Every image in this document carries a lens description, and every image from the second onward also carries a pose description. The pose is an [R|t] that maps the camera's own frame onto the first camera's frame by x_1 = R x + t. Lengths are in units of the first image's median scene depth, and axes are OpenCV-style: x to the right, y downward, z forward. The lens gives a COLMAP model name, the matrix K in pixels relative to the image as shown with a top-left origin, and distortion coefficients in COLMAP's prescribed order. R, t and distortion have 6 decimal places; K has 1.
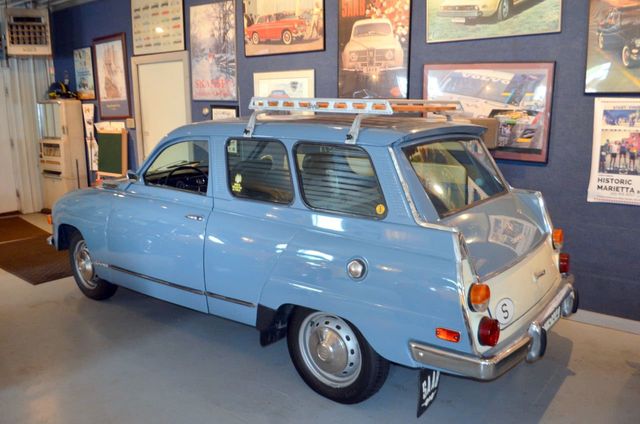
lens RADIAL K [[537.9, 0, 320.0], [0, 537.9, 212.0], [0, 0, 1]] dist [-0.083121, 0.006581]
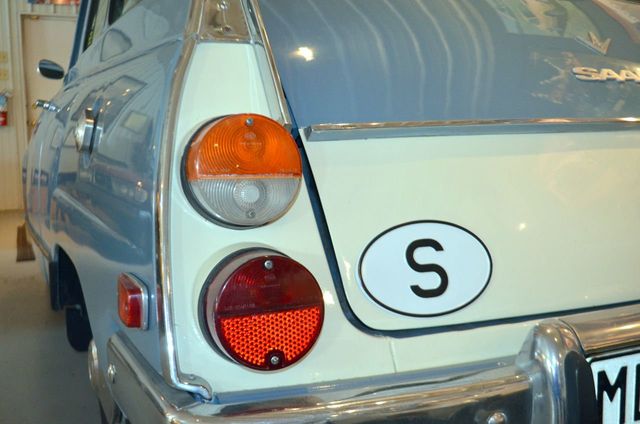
lens RADIAL K [[689.3, 0, 320.0], [0, 689.3, 212.0], [0, 0, 1]] dist [-0.062047, -0.004824]
pose [[0.893693, 0.050138, -0.445869, 0.283475], [-0.089158, 0.993764, -0.066958, 0.118071], [0.439732, 0.099592, 0.892590, 0.428575]]
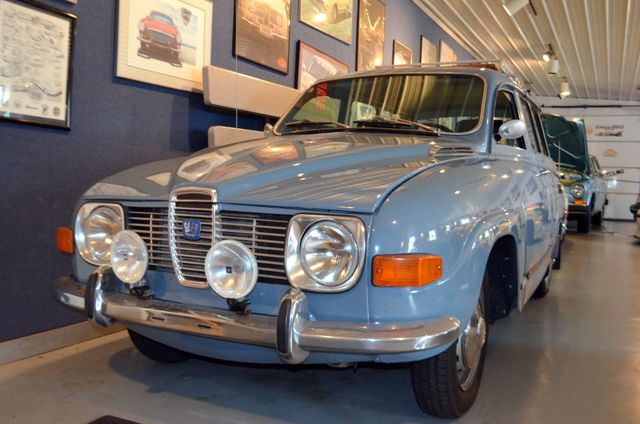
lens RADIAL K [[621.2, 0, 320.0], [0, 621.2, 212.0], [0, 0, 1]] dist [-0.062629, -0.003566]
pose [[-0.197743, -0.057578, 0.978561, -1.000768], [0.157090, 0.983510, 0.089614, -0.074821], [-0.967585, 0.171442, -0.185438, 1.330061]]
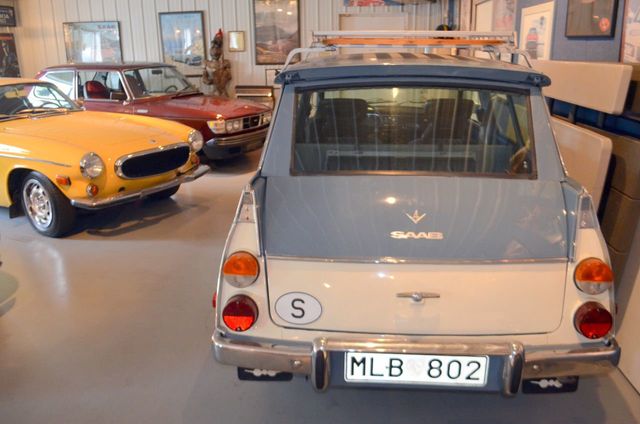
lens RADIAL K [[522.0, 0, 320.0], [0, 522.0, 212.0], [0, 0, 1]] dist [-0.086196, 0.003531]
pose [[0.554164, 0.246261, -0.795146, 0.586488], [-0.161260, 0.968901, 0.187686, -0.059174], [0.816638, 0.024216, 0.576642, 0.372488]]
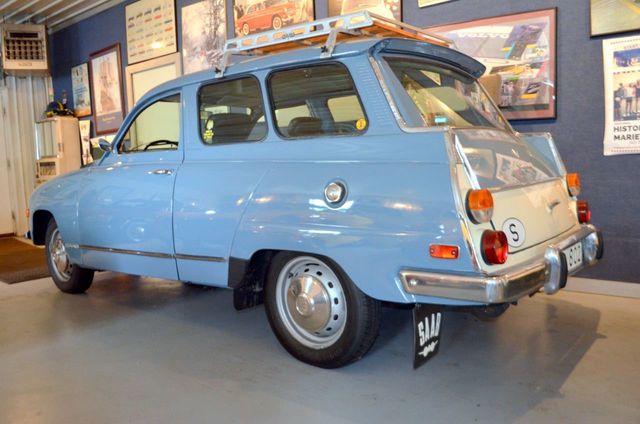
lens RADIAL K [[535.3, 0, 320.0], [0, 535.3, 212.0], [0, 0, 1]] dist [-0.083390, 0.007996]
pose [[0.999226, -0.027106, -0.028499, 0.044415], [0.024026, 0.994355, -0.103352, 0.147181], [0.031139, 0.102587, 0.994236, 0.105288]]
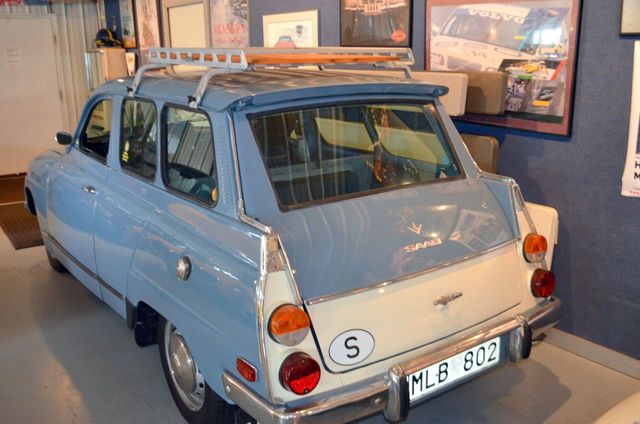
lens RADIAL K [[621.2, 0, 320.0], [0, 621.2, 212.0], [0, 0, 1]] dist [-0.062629, -0.003566]
pose [[0.960560, 0.062371, -0.270989, 0.329372], [-0.046982, 0.996913, 0.062913, -0.028269], [0.274077, -0.047700, 0.960524, 0.124541]]
